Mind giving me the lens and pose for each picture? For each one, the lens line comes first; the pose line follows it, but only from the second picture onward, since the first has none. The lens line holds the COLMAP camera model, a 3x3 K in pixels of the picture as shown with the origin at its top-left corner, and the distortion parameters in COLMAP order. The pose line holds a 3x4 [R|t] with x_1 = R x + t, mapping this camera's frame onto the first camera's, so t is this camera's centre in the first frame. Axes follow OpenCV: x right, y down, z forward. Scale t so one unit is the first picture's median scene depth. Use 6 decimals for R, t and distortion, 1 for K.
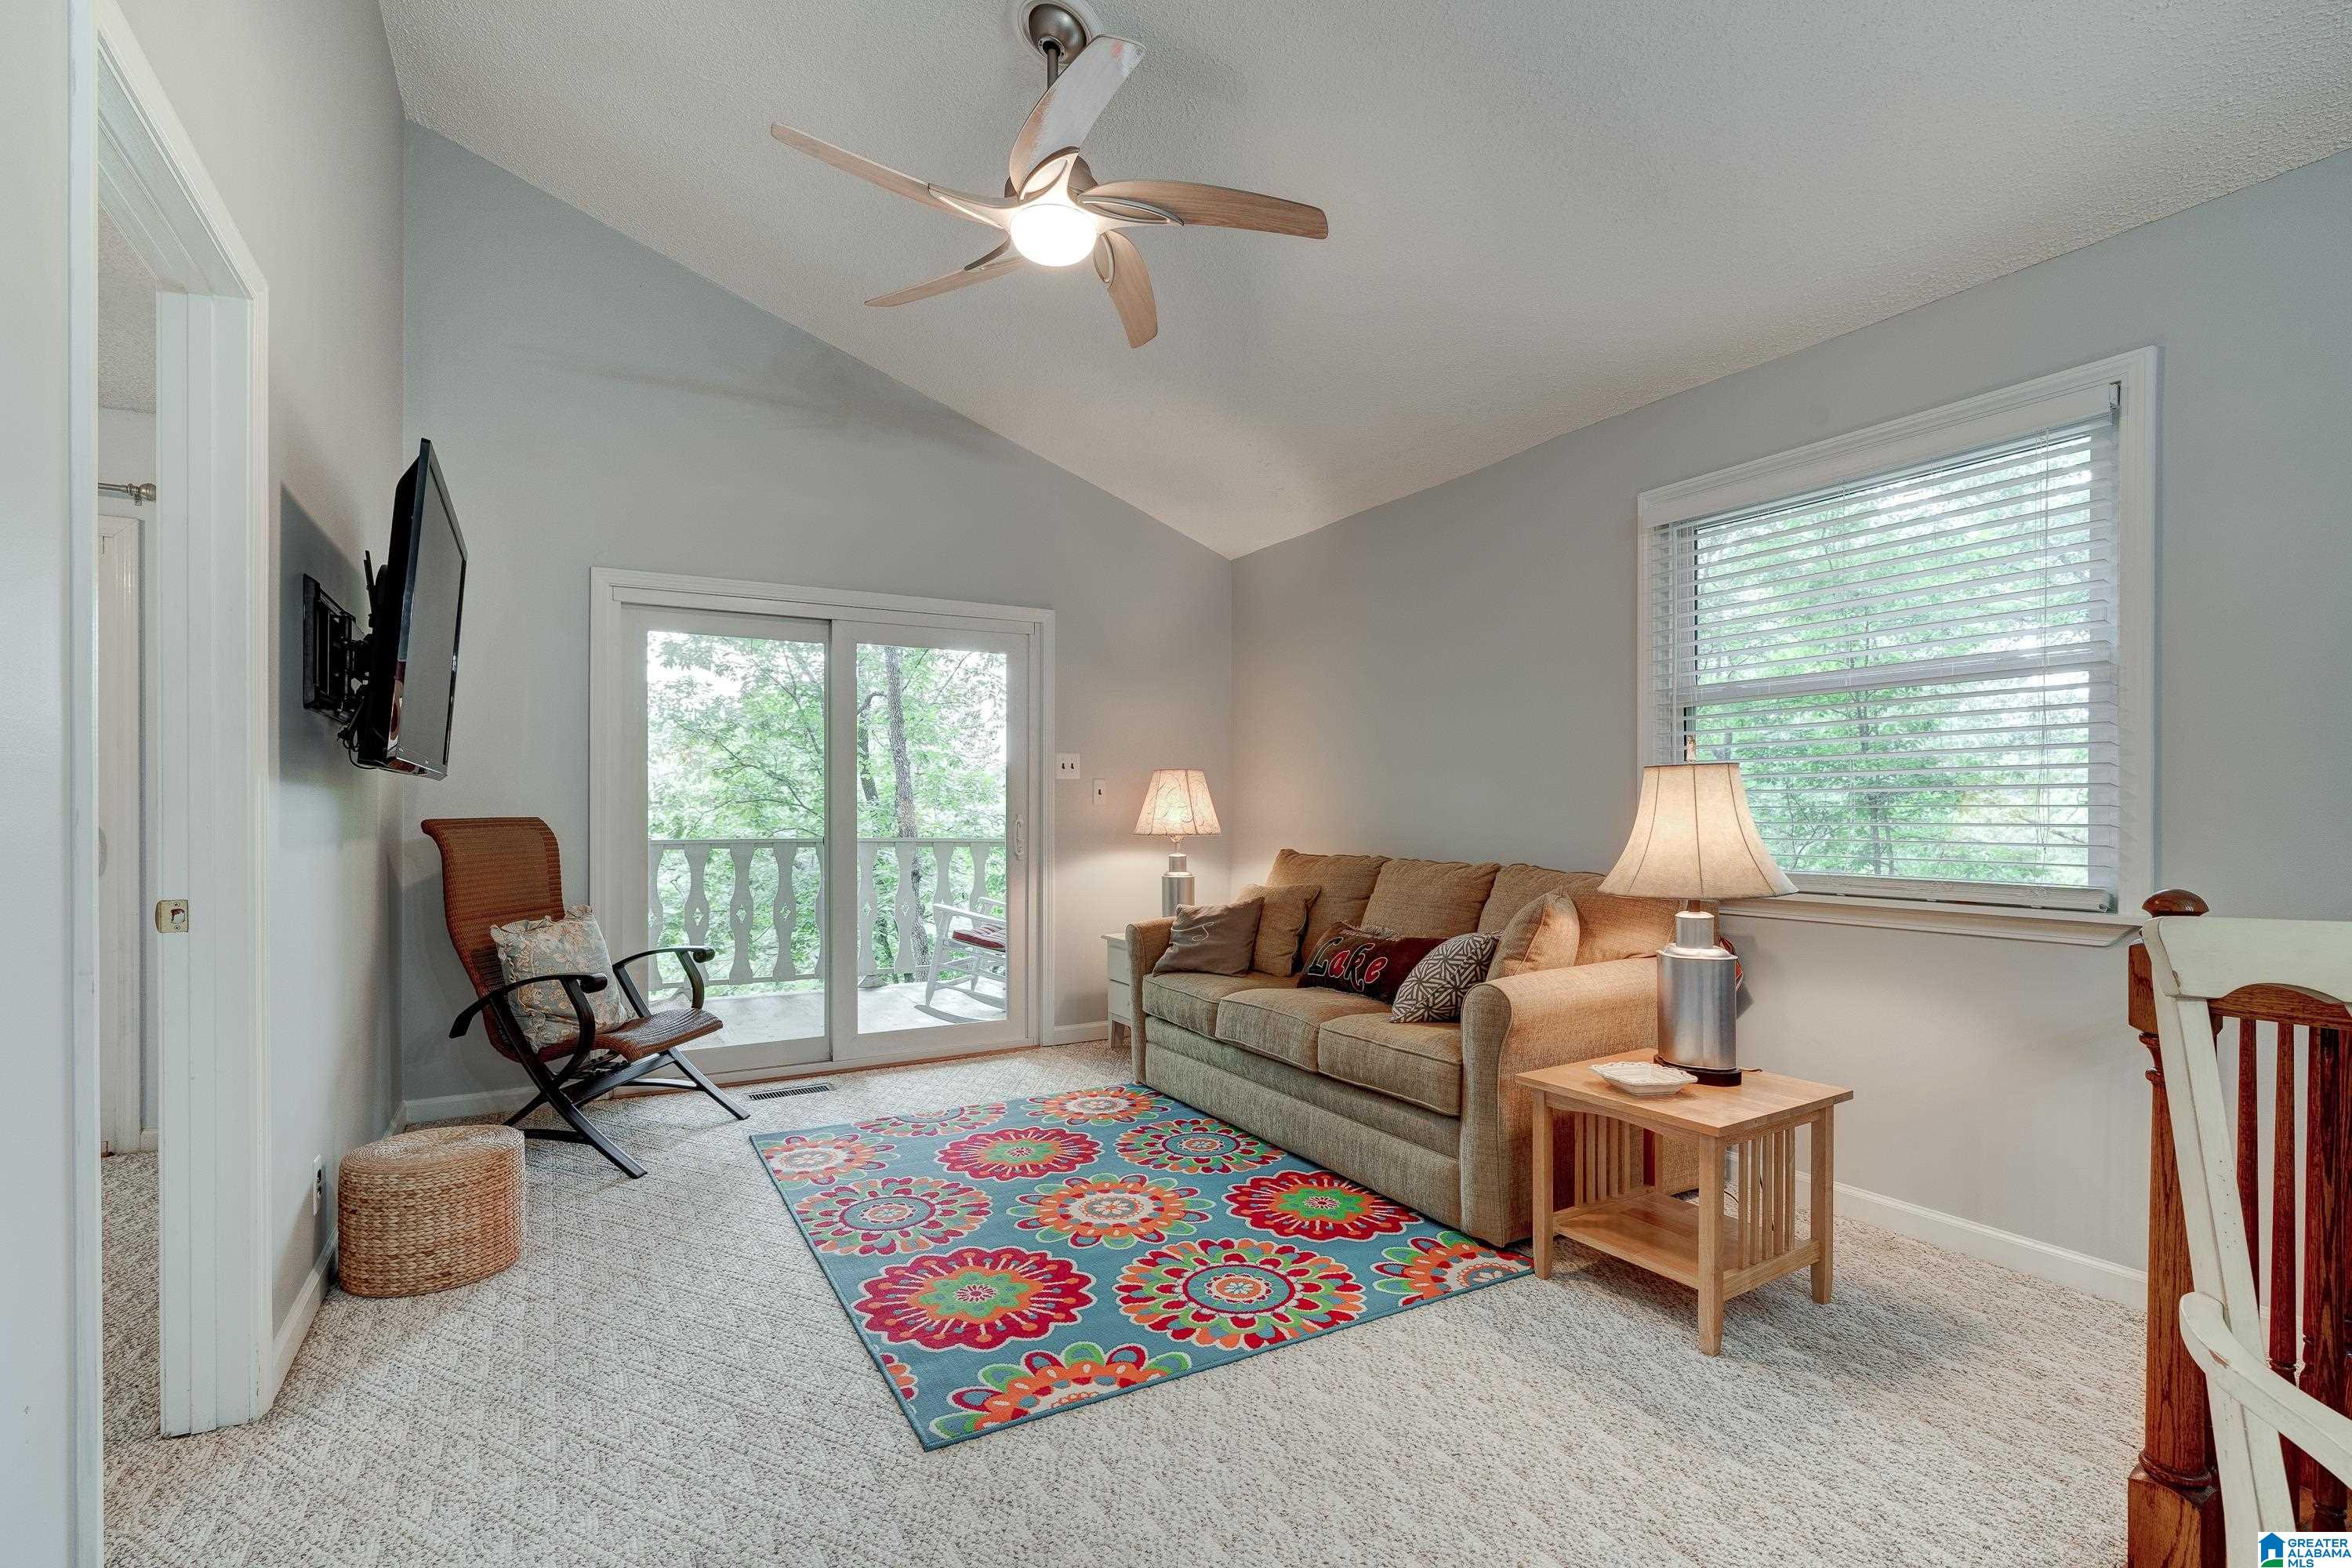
lens RADIAL K [[1069.6, 0, 1170.9], [0, 1069.6, 807.0], [0, 0, 1]] dist [-0.000507, -0.000174]
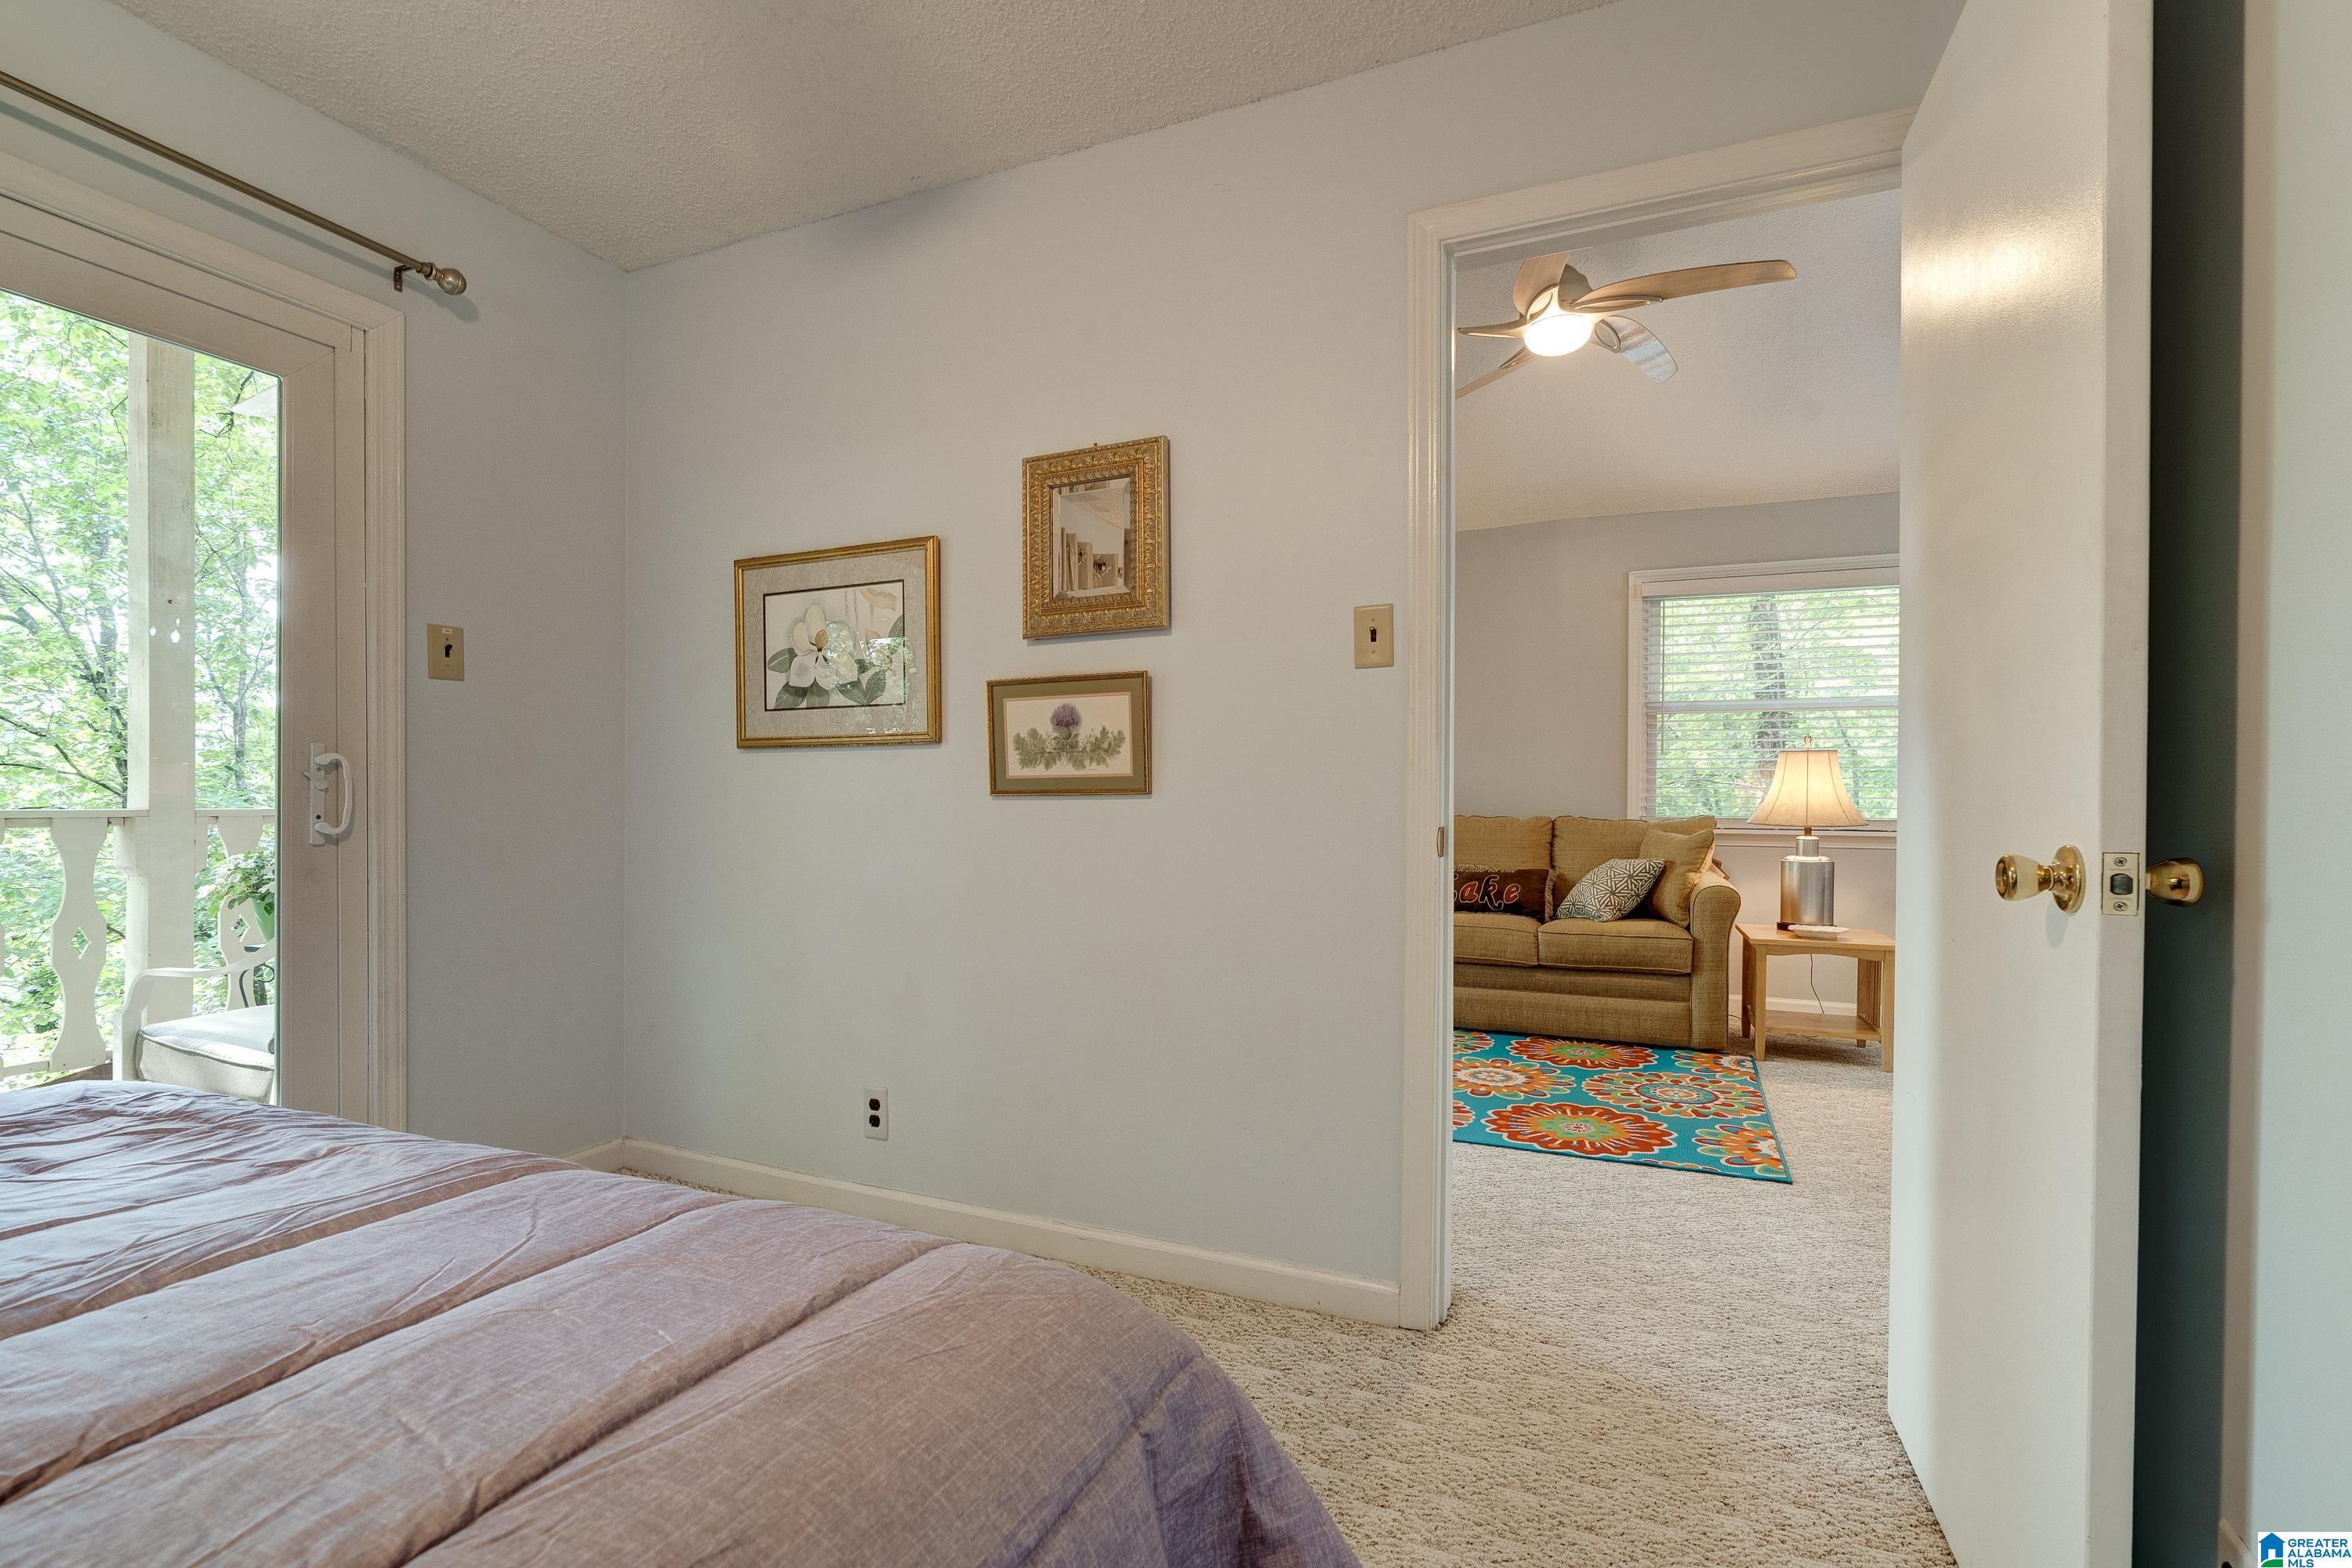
lens RADIAL K [[1069.6, 0, 1163.9], [0, 1069.6, 791.1], [0, 0, 1]] dist [-0.000507, -0.000174]
pose [[0.807589, 0.004255, 0.589730, -1.271282], [-0.007603, 0.999966, 0.003198, 0.025350], [-0.589697, -0.007066, 0.807594, 0.197942]]
